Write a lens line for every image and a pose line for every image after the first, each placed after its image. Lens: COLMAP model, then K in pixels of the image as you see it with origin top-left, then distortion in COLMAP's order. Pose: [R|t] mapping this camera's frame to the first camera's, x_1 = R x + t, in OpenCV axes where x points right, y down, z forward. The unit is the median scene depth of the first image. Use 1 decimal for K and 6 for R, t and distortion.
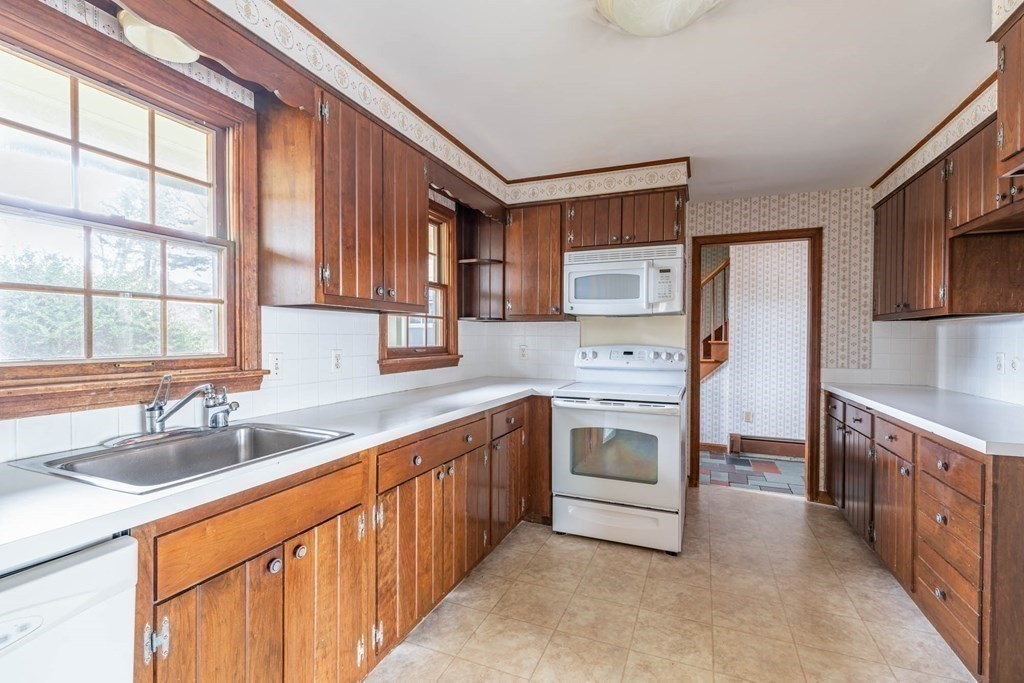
lens RADIAL K [[461.0, 0, 508.9], [0, 461.0, 348.1], [0, 0, 1]] dist [0.001893, -0.000337]
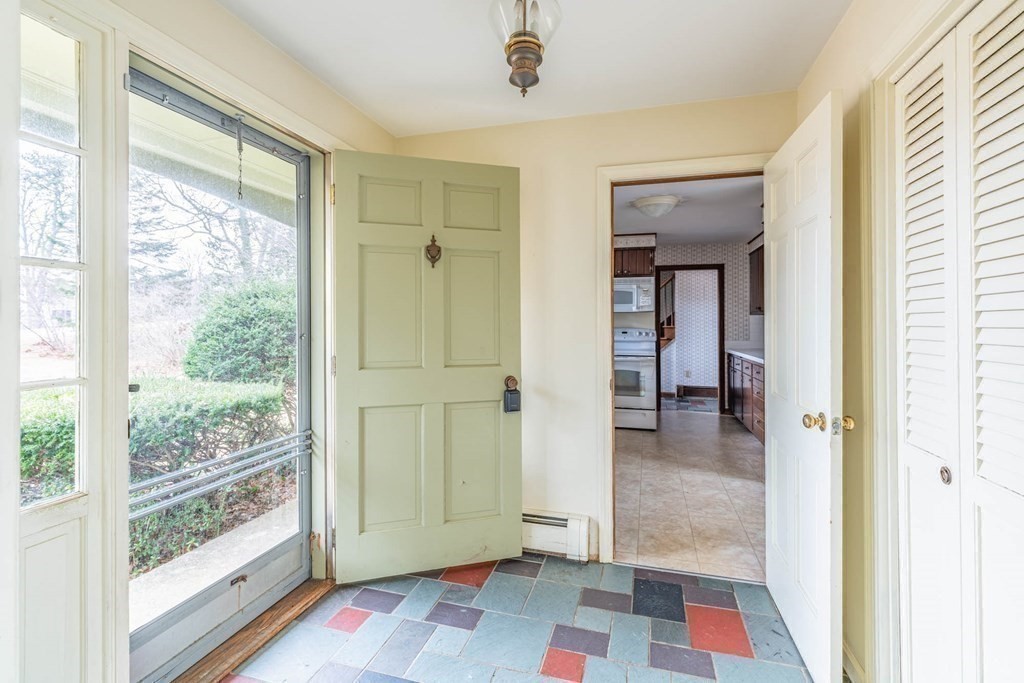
lens RADIAL K [[461.0, 0, 510.4], [0, 461.0, 320.1], [0, 0, 1]] dist [0.001893, -0.000337]
pose [[0.993985, -0.001973, 0.109499, -0.364752], [0.005181, 0.999565, -0.029018, 0.010996], [-0.109394, 0.029410, 0.993563, -0.718180]]
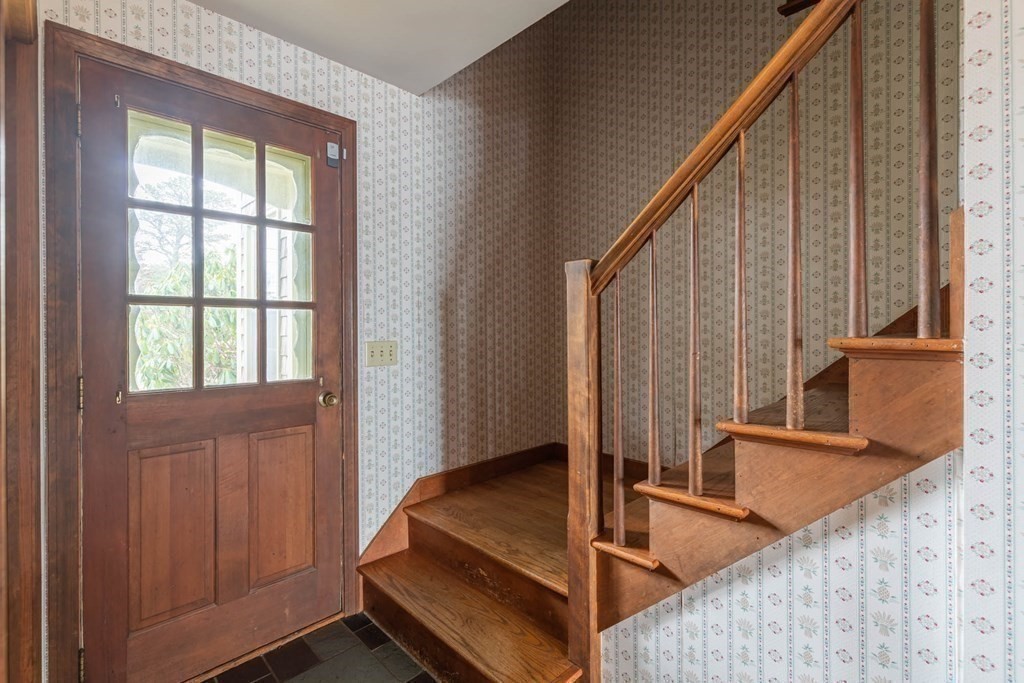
lens RADIAL K [[461.0, 0, 514.0], [0, 461.0, 332.6], [0, 0, 1]] dist [0.001893, -0.000337]
pose [[0.926550, -0.006525, -0.376114, 0.566563], [0.002518, 0.999935, -0.011146, -0.023659], [0.376162, 0.009380, 0.926506, 1.141826]]
